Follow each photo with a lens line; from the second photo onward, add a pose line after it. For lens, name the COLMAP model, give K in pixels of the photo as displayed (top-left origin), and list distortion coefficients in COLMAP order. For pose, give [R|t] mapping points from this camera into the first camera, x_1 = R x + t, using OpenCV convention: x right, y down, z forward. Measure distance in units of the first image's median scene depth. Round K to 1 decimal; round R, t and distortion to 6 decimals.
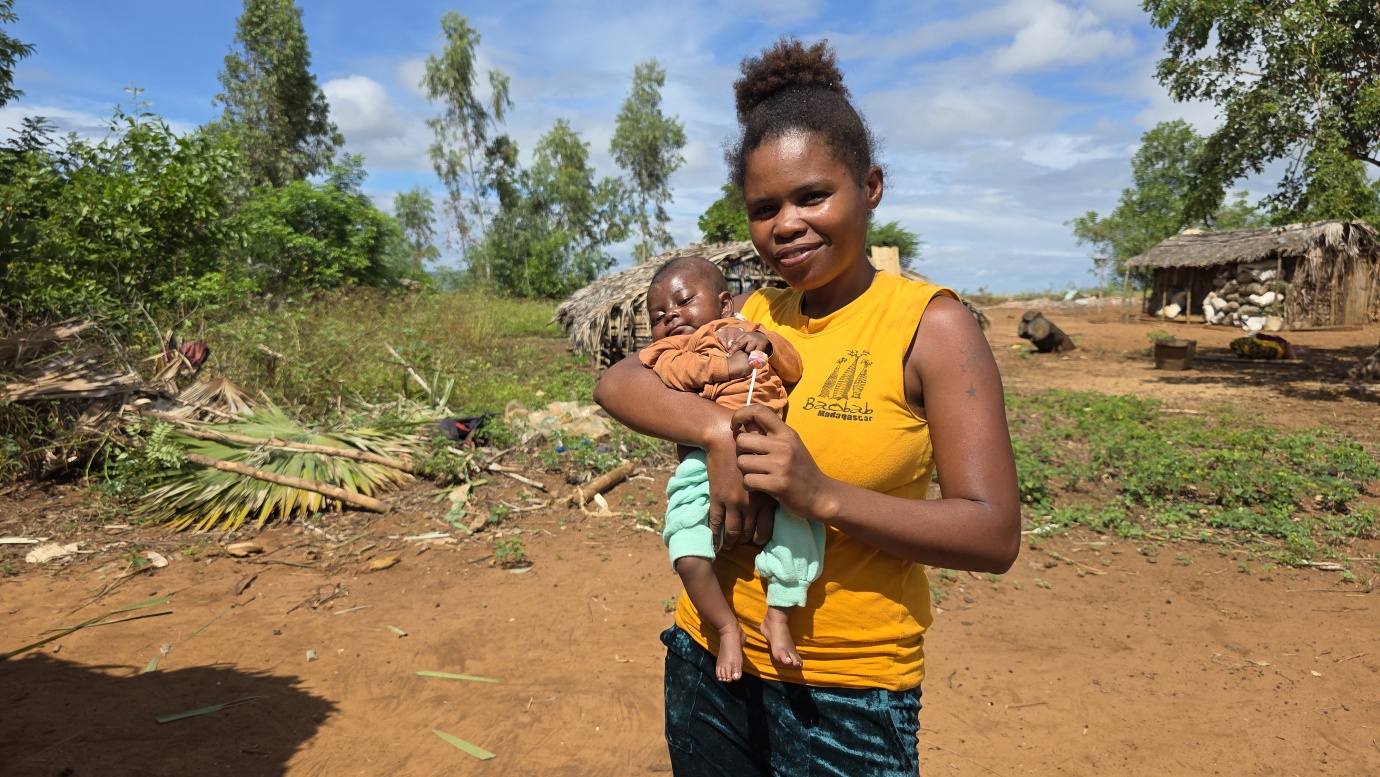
lens RADIAL K [[906.9, 0, 732.7], [0, 906.9, 374.5], [0, 0, 1]] dist [0.201012, -0.240843]
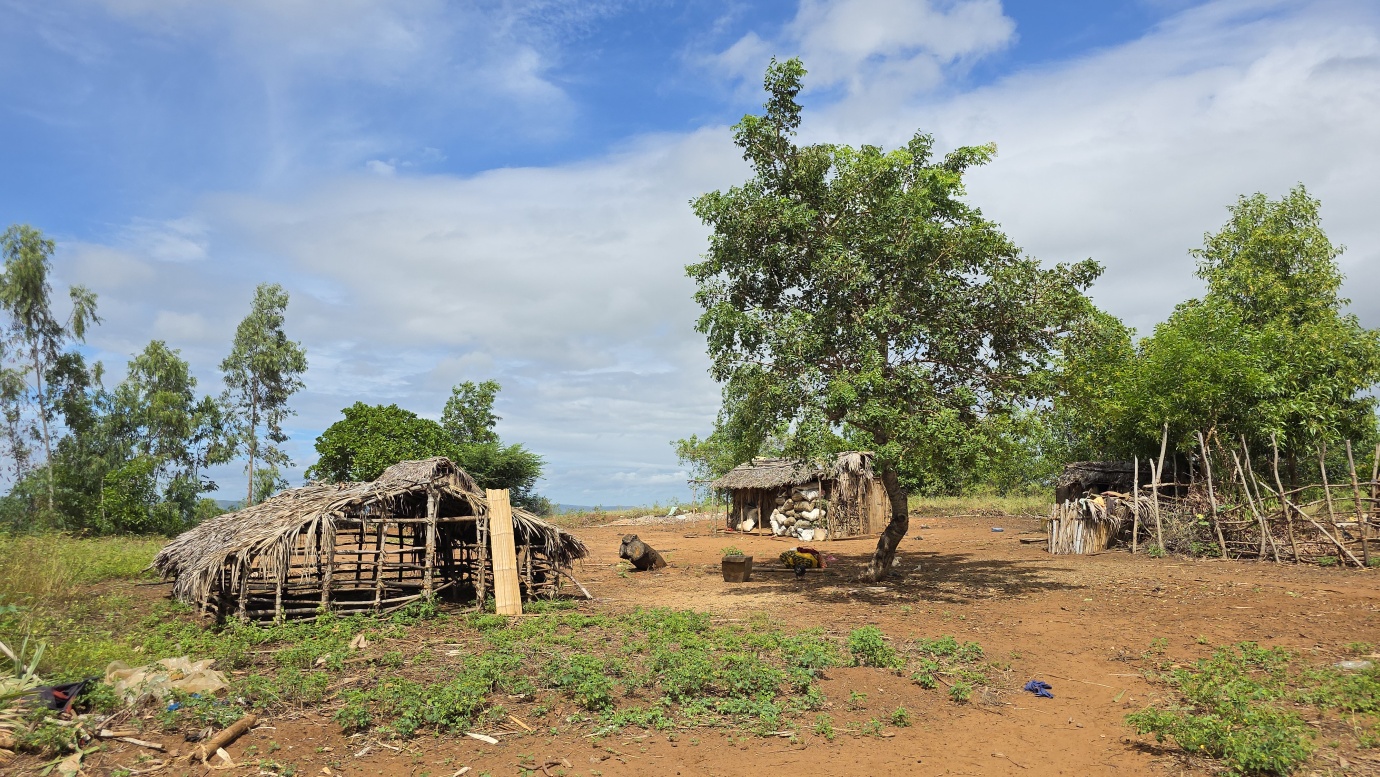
lens RADIAL K [[913.0, 0, 689.2], [0, 913.0, 394.2], [0, 0, 1]] dist [0.080933, -0.047056]
pose [[0.938960, 0.017051, 0.343603, -0.007293], [0.053333, 0.979482, -0.194348, -0.022605], [-0.339866, 0.200811, 0.918785, -0.189942]]
